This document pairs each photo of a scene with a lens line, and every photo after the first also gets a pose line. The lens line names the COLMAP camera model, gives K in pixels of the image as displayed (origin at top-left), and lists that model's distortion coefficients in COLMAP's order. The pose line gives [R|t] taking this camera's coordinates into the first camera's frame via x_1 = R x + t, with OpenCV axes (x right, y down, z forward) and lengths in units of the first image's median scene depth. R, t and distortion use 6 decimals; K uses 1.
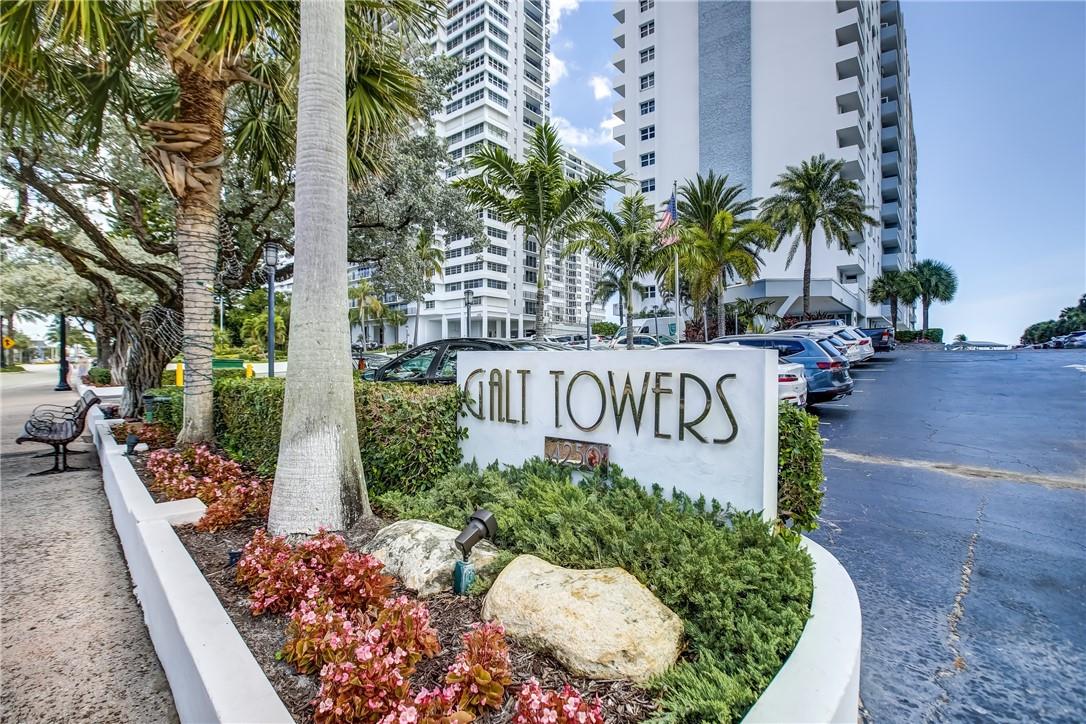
lens RADIAL K [[501.7, 0, 541.0], [0, 501.7, 360.0], [0, 0, 1]] dist [-0.003841, -0.000529]
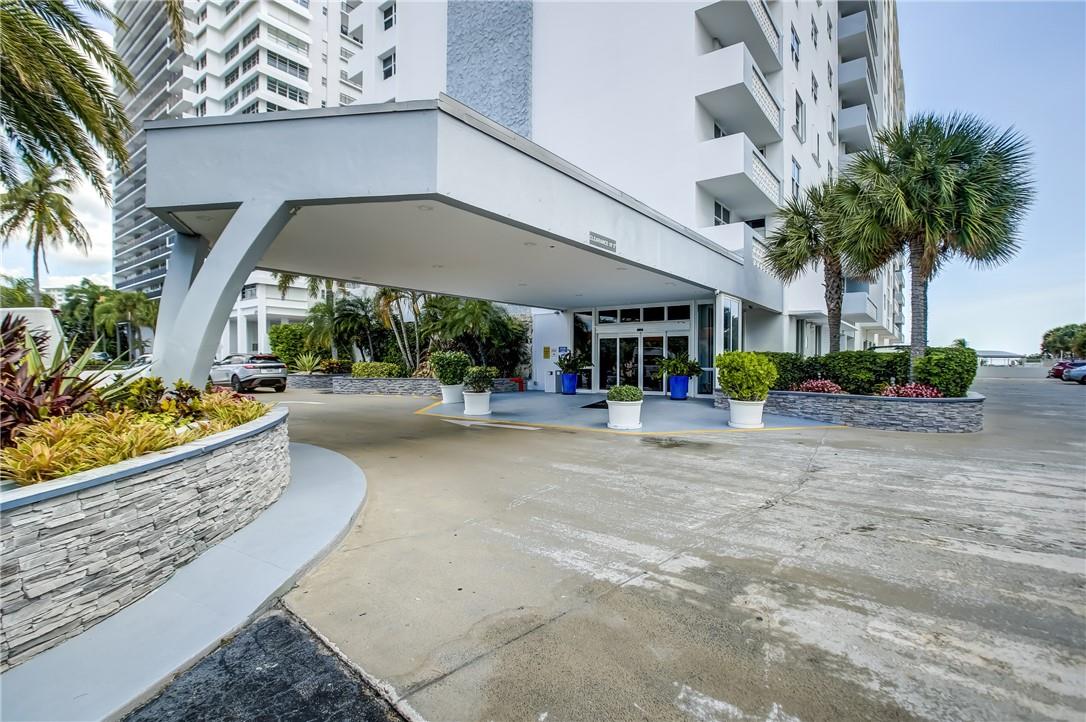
lens RADIAL K [[501.7, 0, 544.7], [0, 501.7, 362.0], [0, 0, 1]] dist [-0.003841, -0.000529]
pose [[0.999837, 0.000552, 0.018024, 0.524804], [-0.000602, 0.999996, 0.002744, -0.055324], [-0.018023, -0.002754, 0.999834, 0.686582]]
